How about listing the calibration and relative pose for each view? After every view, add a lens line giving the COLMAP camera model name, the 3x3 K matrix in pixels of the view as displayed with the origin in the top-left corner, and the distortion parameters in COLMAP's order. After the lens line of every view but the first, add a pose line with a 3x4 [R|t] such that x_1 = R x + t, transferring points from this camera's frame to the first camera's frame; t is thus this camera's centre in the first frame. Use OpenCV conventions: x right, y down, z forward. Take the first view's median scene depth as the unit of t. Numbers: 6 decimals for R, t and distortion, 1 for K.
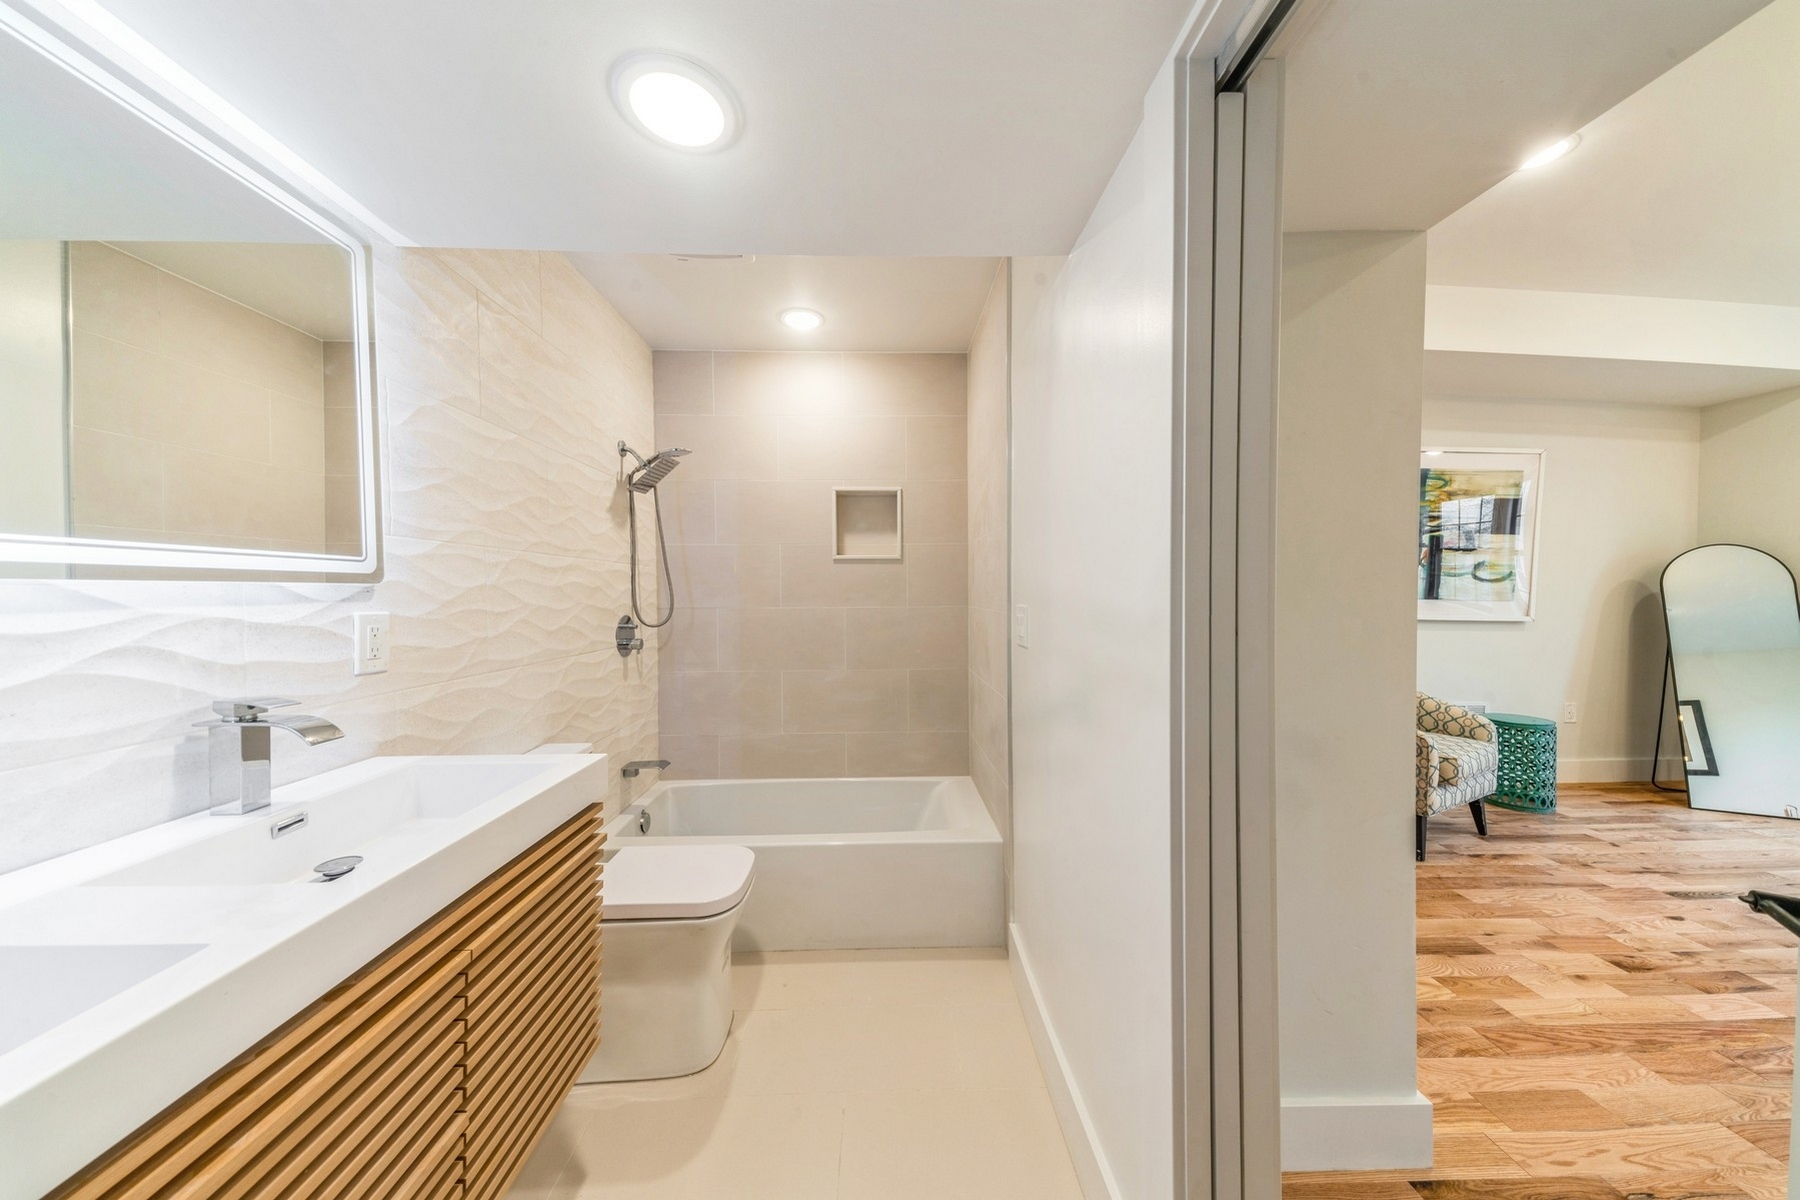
lens RADIAL K [[591.8, 0, 902.2], [0, 591.8, 576.0], [0, 0, 1]] dist [0.044078, -0.010432]
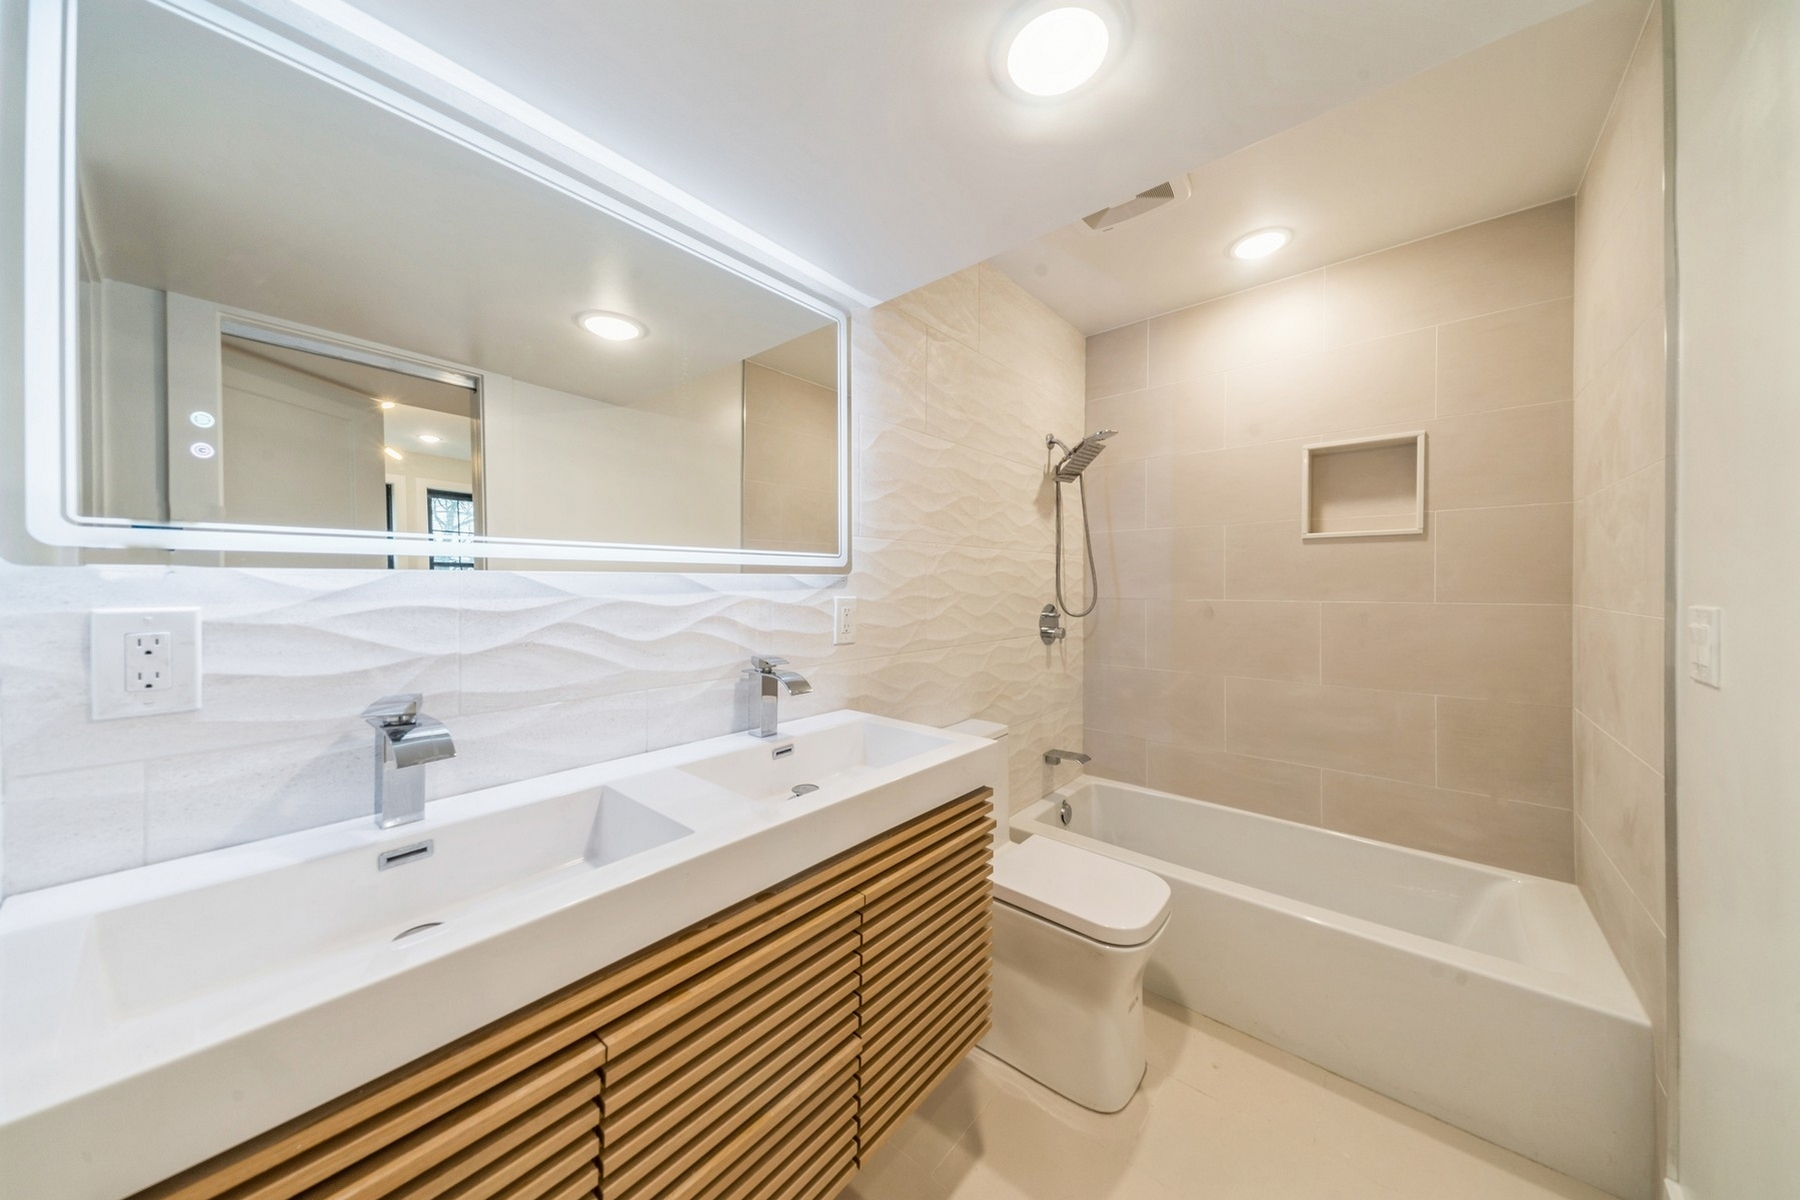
lens RADIAL K [[591.8, 0, 902.2], [0, 591.8, 576.0], [0, 0, 1]] dist [0.044078, -0.010432]
pose [[0.735473, -0.007073, -0.677517, 0.052991], [0.018829, 0.999773, 0.010003, 0.004022], [0.677292, -0.020114, 0.735439, 0.118461]]
